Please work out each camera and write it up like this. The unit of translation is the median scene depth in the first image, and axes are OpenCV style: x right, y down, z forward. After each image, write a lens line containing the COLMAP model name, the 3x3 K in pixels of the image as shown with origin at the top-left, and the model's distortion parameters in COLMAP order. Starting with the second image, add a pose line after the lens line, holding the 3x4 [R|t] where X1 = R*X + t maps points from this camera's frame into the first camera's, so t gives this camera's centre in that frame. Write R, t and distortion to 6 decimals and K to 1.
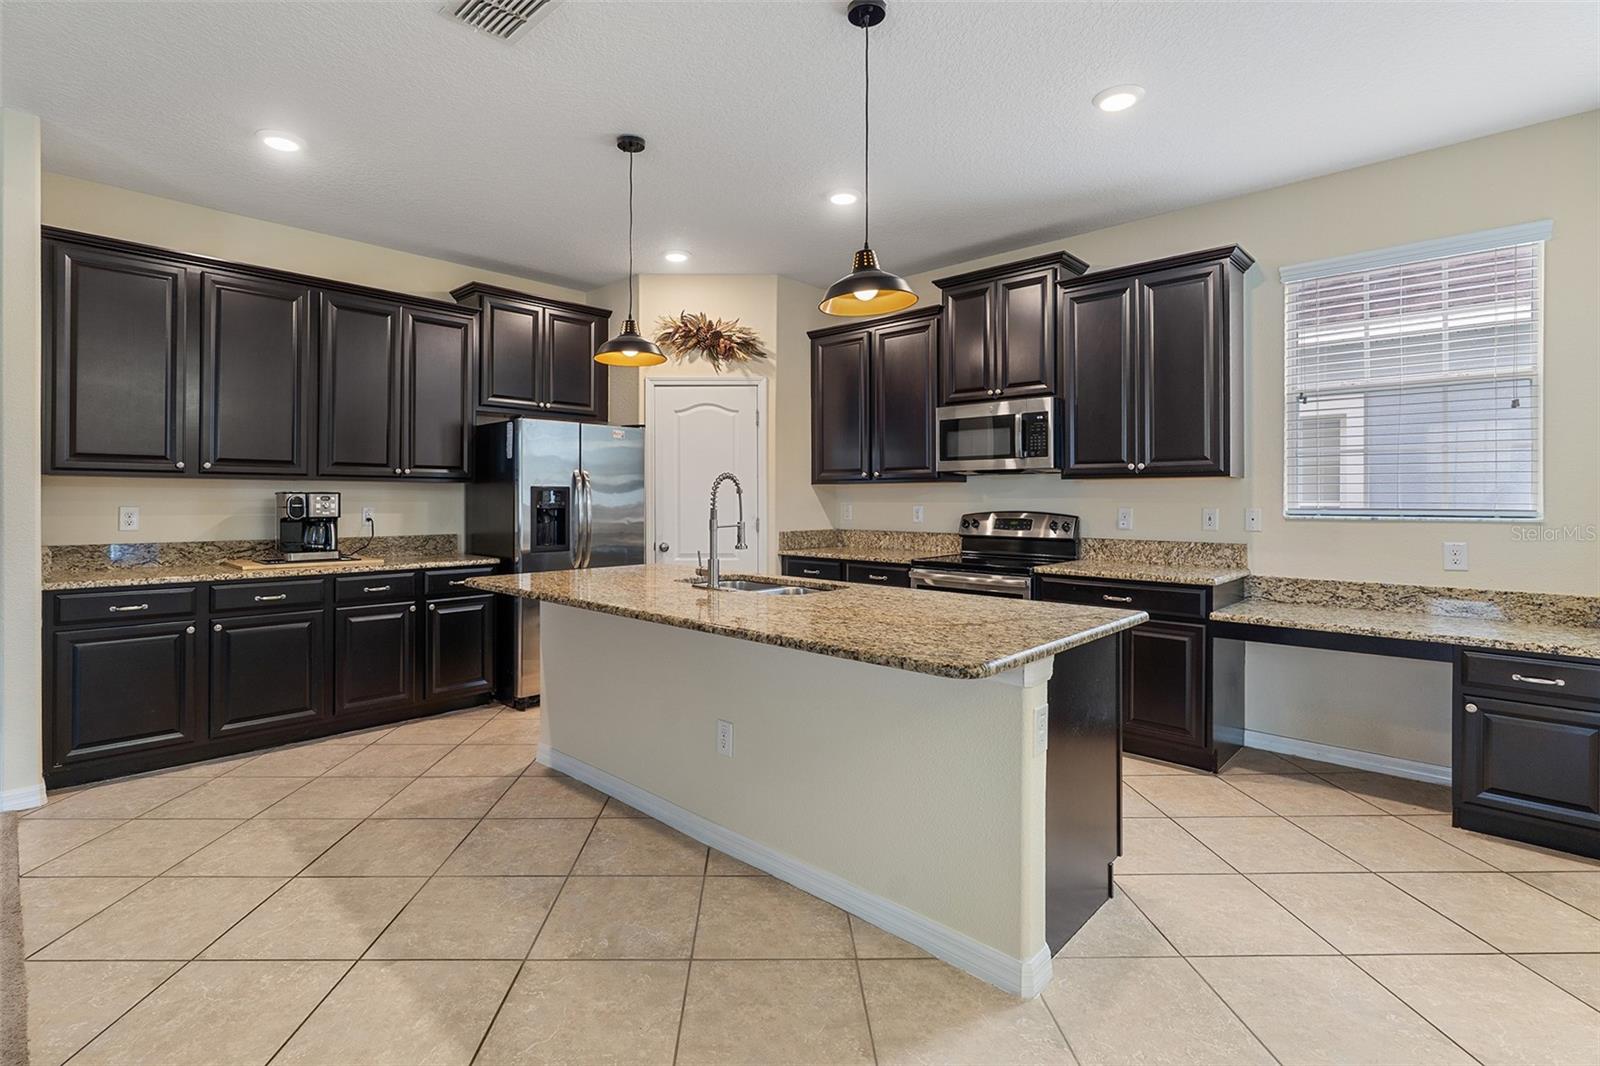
lens RADIAL K [[731.0, 0, 778.0], [0, 731.0, 502.7], [0, 0, 1]] dist [-0.003869, 0.000652]
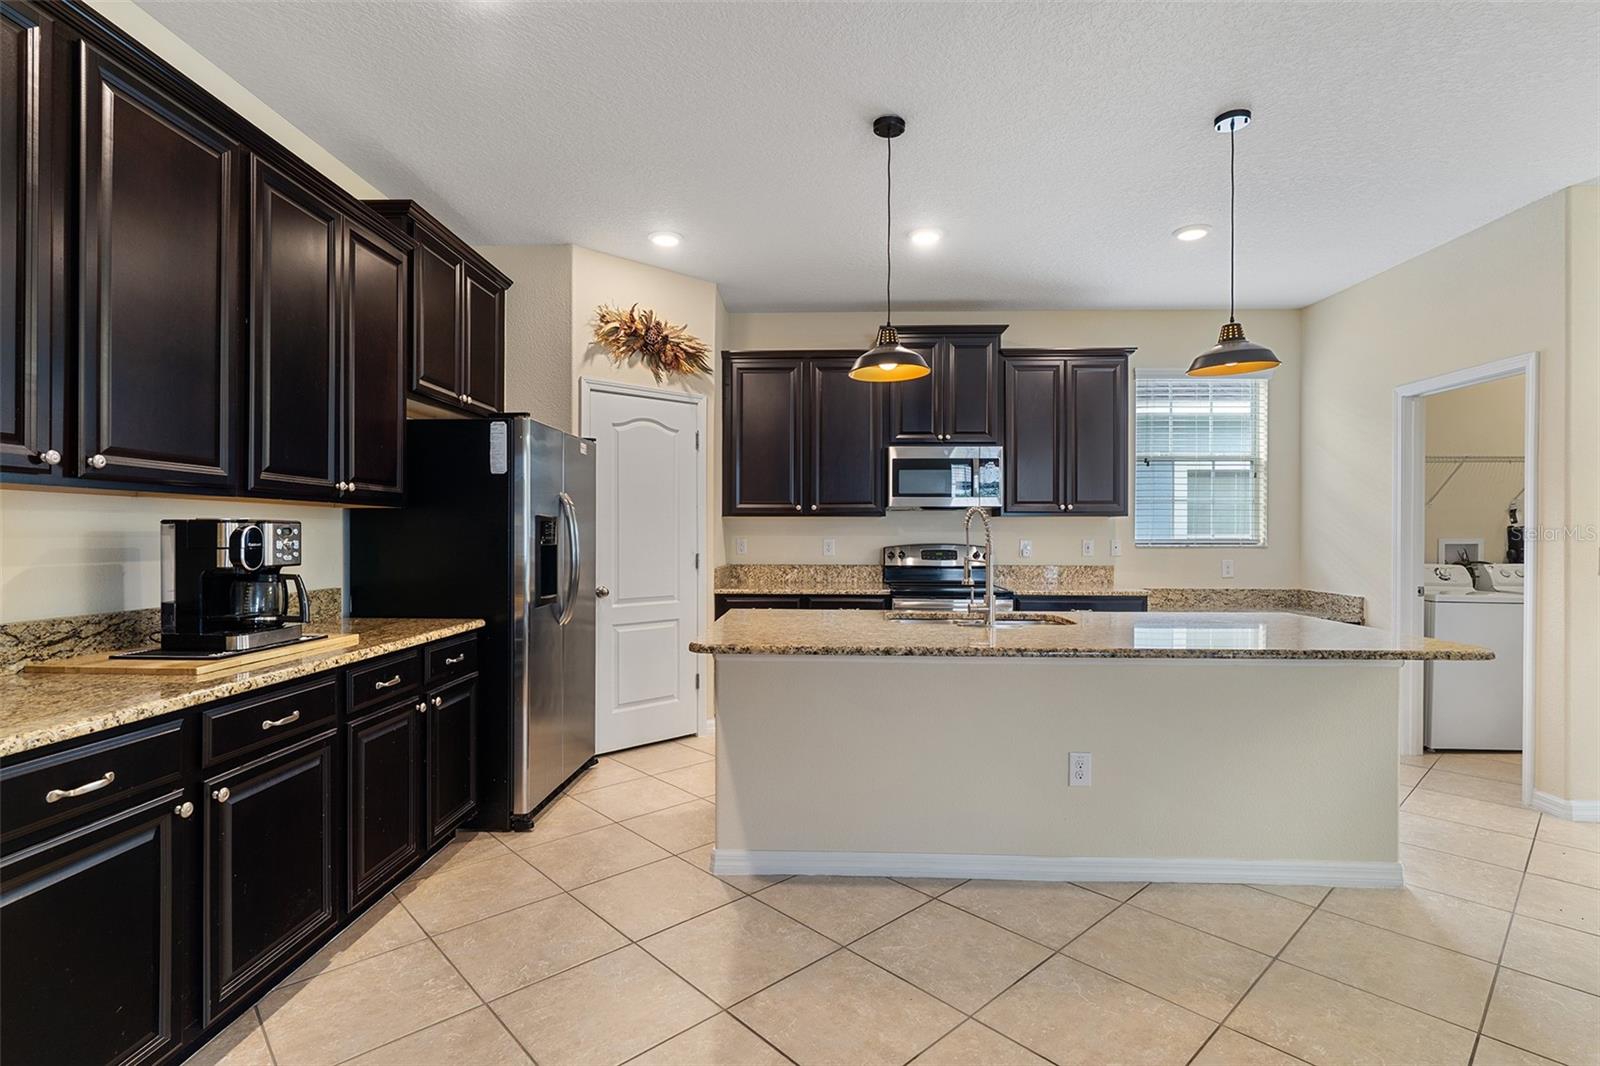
lens RADIAL K [[746.2, 0, 795.9], [0, 746.2, 531.2], [0, 0, 1]] dist [-0.001409, 0.001200]
pose [[0.755252, 0.001507, 0.655433, -0.642499], [0.001343, 0.999992, -0.003846, -0.003301], [-0.655434, 0.003785, 0.755243, 0.290099]]
